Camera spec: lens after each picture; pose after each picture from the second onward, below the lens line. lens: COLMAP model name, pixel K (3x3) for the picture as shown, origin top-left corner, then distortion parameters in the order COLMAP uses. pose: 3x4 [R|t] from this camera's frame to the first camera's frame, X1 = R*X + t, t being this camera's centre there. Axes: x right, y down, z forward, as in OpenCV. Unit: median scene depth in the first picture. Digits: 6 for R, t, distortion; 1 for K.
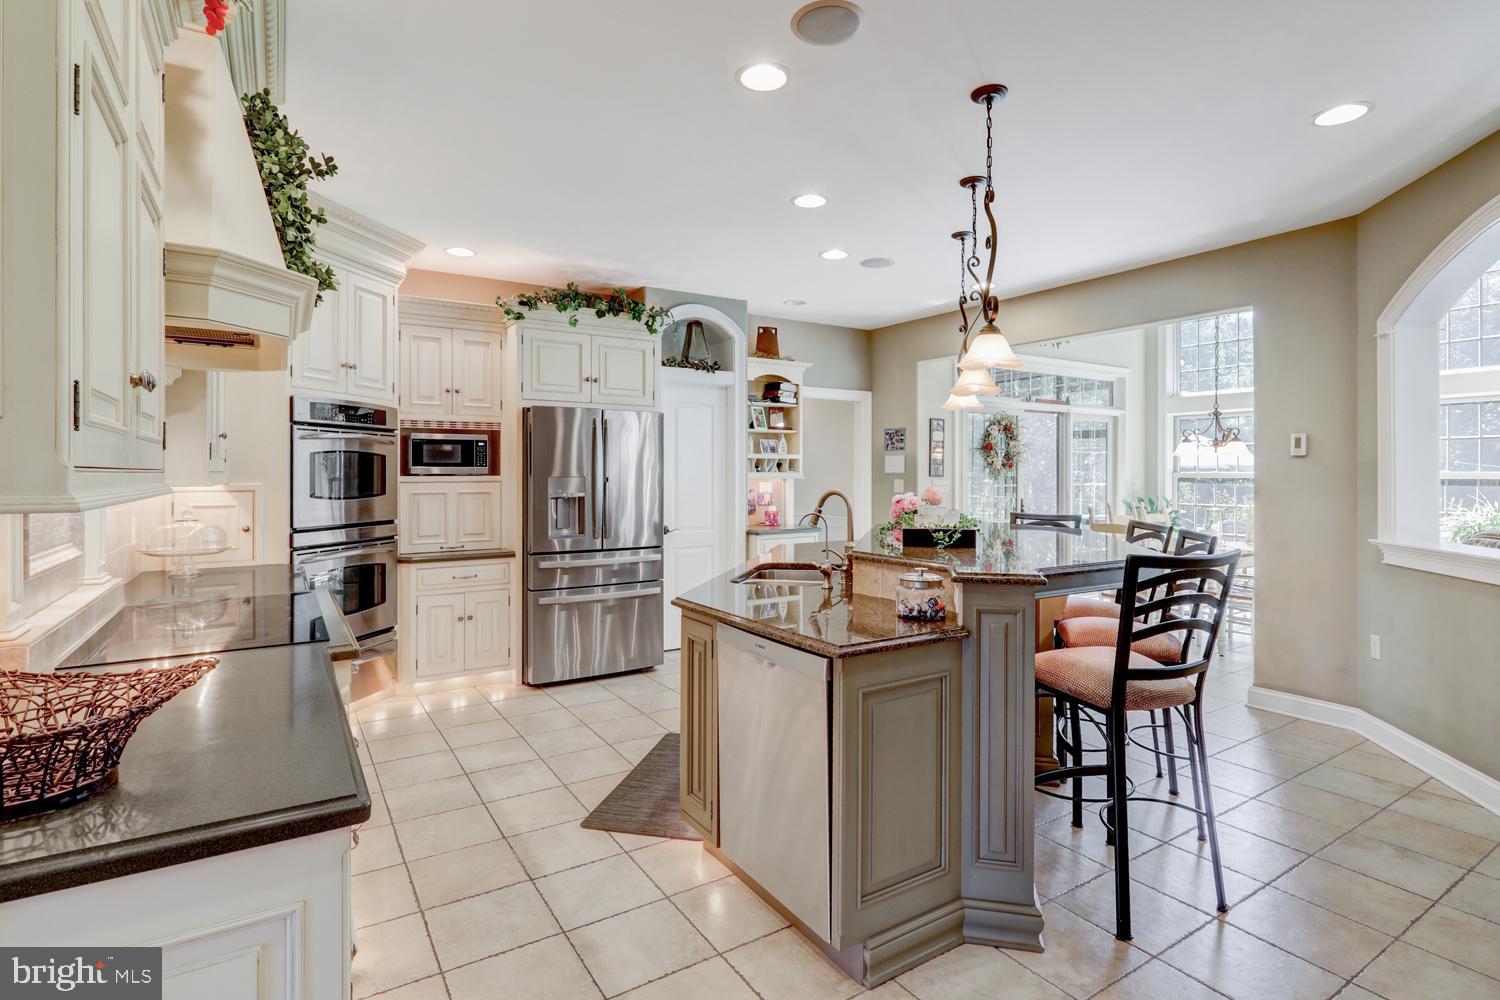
lens RADIAL K [[751.2, 0, 753.2], [0, 751.2, 472.8], [0, 0, 1]] dist [-0.004427, 0.001225]
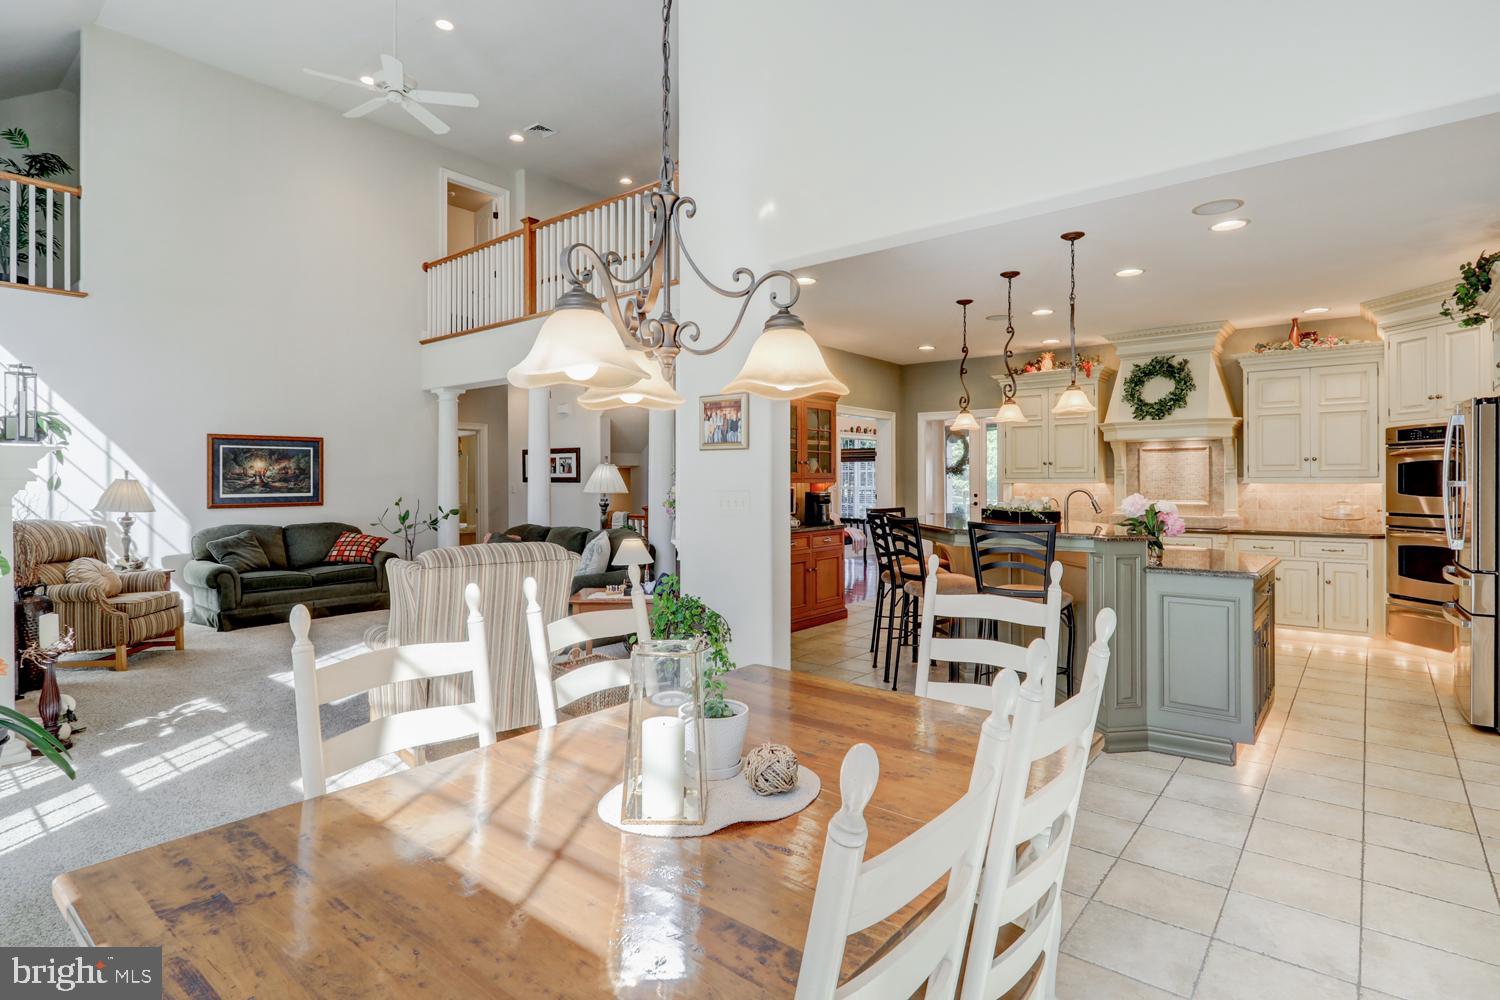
lens RADIAL K [[762.2, 0, 756.4], [0, 762.2, 478.4], [0, 0, 1]] dist [-0.004261, 0.000745]
pose [[-0.949785, 0.001527, -0.312900, 0.721416], [0.002756, 0.999990, -0.003486, 0.002789], [0.312891, -0.004173, -0.949780, 1.329561]]
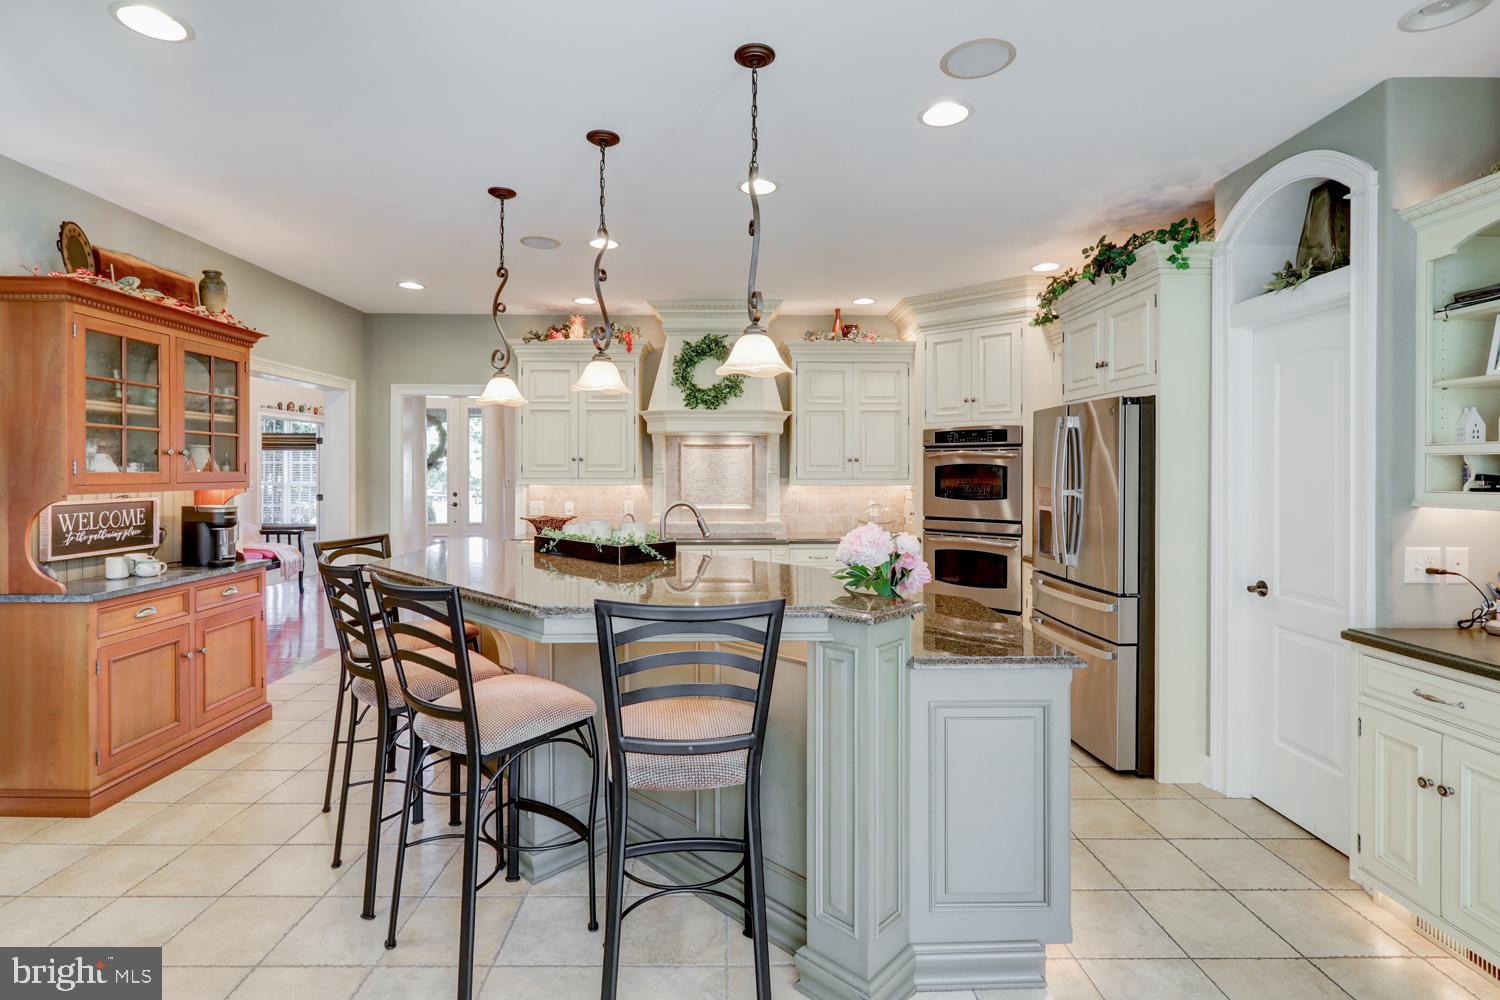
lens RADIAL K [[723.5, 0, 738.9], [0, 723.5, 473.9], [0, 0, 1]] dist [-0.003754, 0.000344]
pose [[-0.531711, 0.003310, -0.846920, 0.533961], [-0.000956, 0.999989, 0.004508, -0.011777], [0.846926, 0.003206, -0.531702, 0.929329]]
